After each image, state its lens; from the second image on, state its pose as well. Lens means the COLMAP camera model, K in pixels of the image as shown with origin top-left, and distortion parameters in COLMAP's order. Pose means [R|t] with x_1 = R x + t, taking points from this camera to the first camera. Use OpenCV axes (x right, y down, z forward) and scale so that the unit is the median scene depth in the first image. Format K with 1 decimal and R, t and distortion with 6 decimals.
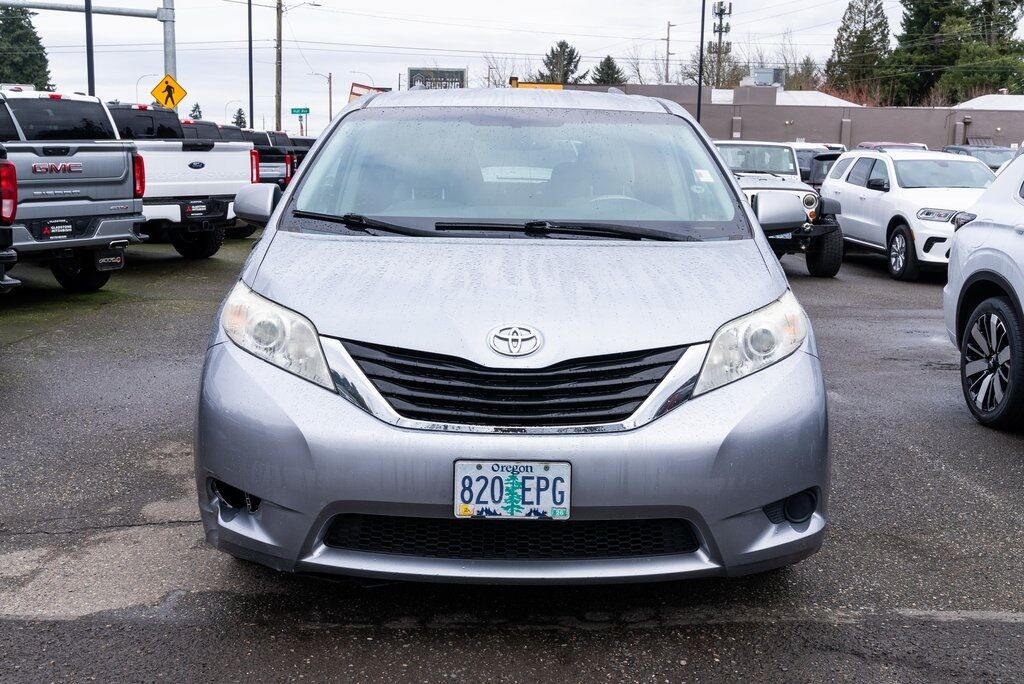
lens RADIAL K [[1097.0, 0, 512.2], [0, 1097.0, 343.6], [0, 0, 1]] dist [0.013344, 0.000000]
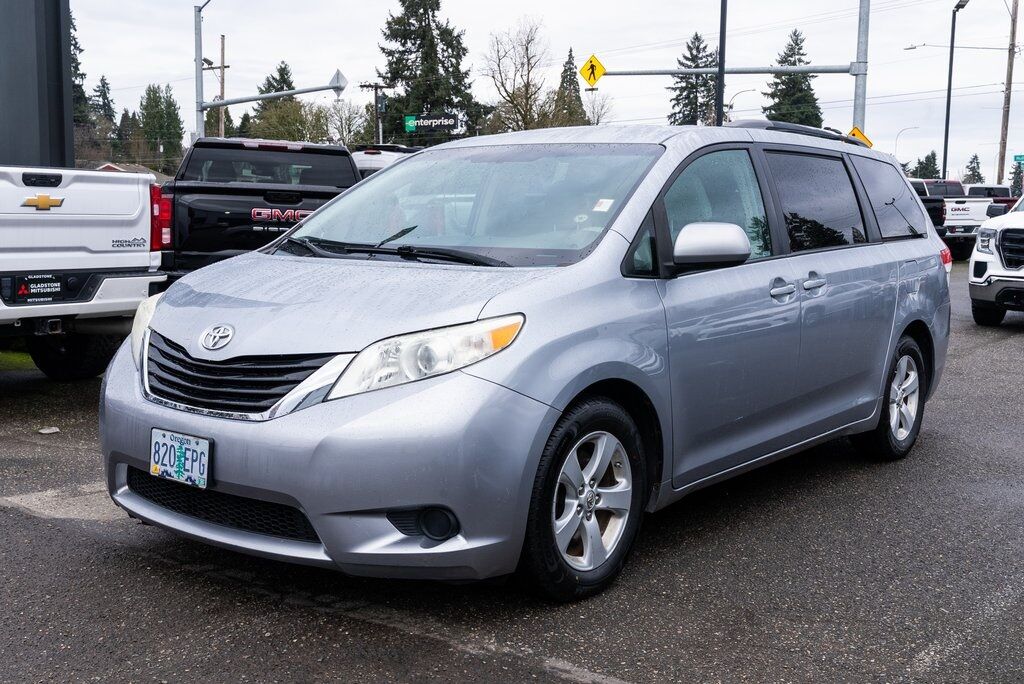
lens RADIAL K [[1097.0, 0, 488.7], [0, 1097.0, 340.0], [0, 0, 1]] dist [0.013344, 0.000000]
pose [[0.783219, 0.065405, -0.618296, 0.887670], [-0.096502, 0.995188, -0.016969, -0.007436], [0.614211, 0.072957, 0.785762, 0.216523]]
